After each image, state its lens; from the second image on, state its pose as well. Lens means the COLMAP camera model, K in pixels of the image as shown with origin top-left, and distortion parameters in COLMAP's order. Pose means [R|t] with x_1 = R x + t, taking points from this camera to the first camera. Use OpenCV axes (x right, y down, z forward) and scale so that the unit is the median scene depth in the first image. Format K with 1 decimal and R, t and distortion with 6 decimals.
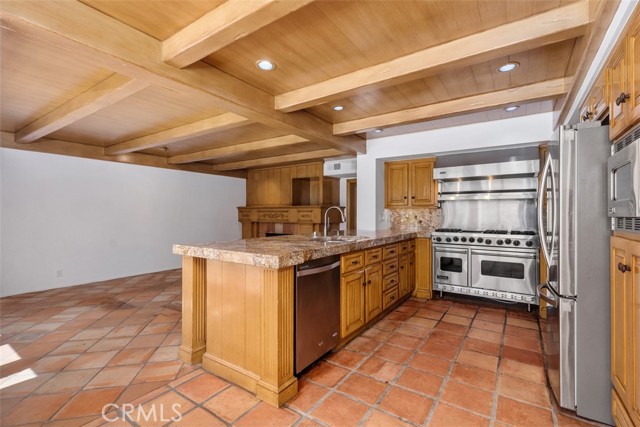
lens RADIAL K [[292.6, 0, 316.5], [0, 292.6, 214.2], [0, 0, 1]] dist [0.010893, 0.001222]
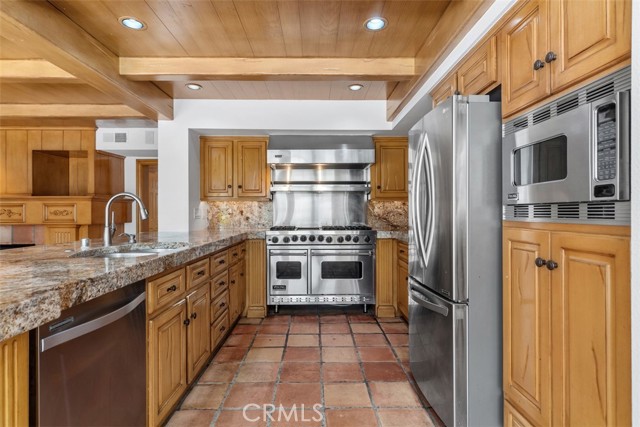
lens RADIAL K [[334.1, 0, 317.7], [0, 334.1, 211.6], [0, 0, 1]] dist [-0.000849, 0.000927]
pose [[0.813401, -0.005561, 0.581676, -0.012338], [0.006195, 0.999980, 0.000898, 0.010907], [-0.581670, 0.002872, 0.813420, 0.227017]]
